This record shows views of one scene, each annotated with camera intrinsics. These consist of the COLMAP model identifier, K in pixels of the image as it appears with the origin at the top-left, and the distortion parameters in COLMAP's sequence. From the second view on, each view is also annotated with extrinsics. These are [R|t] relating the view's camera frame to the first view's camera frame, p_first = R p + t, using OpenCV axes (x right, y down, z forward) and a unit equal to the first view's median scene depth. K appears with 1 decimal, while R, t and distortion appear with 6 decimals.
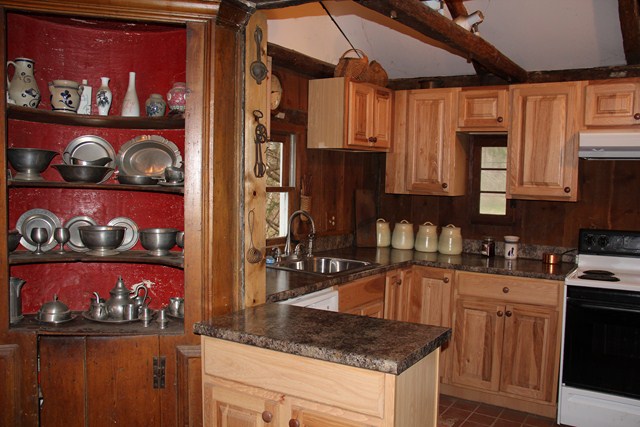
lens RADIAL K [[569.0, 0, 312.8], [0, 569.0, 217.8], [0, 0, 1]] dist [-0.161822, 0.182299]
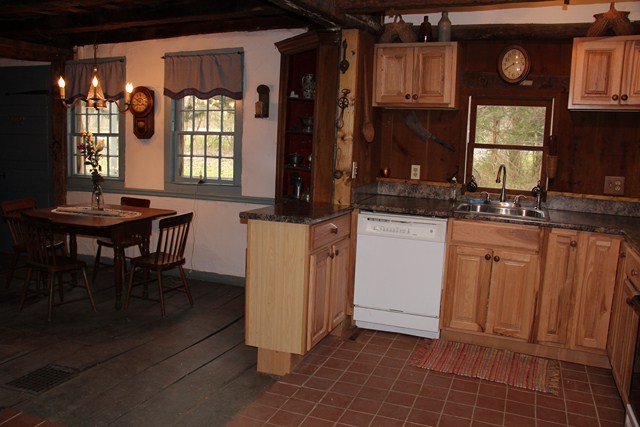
lens RADIAL K [[569.0, 0, 312.8], [0, 569.0, 217.8], [0, 0, 1]] dist [-0.161822, 0.182299]
pose [[0.188937, 0.127737, -0.973646, 1.009947], [-0.098248, 0.988987, 0.110685, 0.008147], [0.977062, 0.074746, 0.199406, 0.376885]]
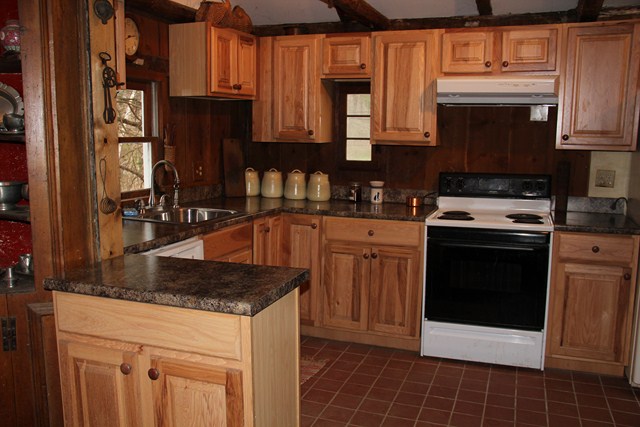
lens RADIAL K [[569.0, 0, 312.8], [0, 569.0, 217.8], [0, 0, 1]] dist [-0.161822, 0.182299]
pose [[0.977797, -0.042214, 0.205259, 0.026415], [0.025335, 0.996129, 0.084177, 0.010383], [-0.208017, -0.077107, 0.975081, 0.002405]]
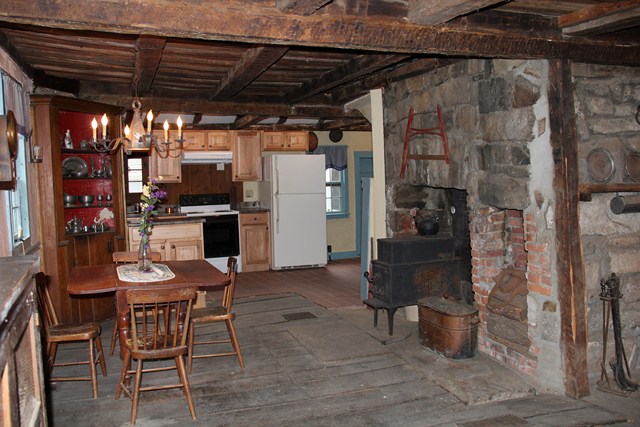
lens RADIAL K [[569.0, 0, 312.8], [0, 569.0, 217.8], [0, 0, 1]] dist [-0.161822, 0.182299]
pose [[0.584670, -0.081787, 0.807138, -1.098406], [0.088934, 0.995371, 0.036439, 0.078208], [-0.806382, 0.050477, 0.589237, -0.799822]]
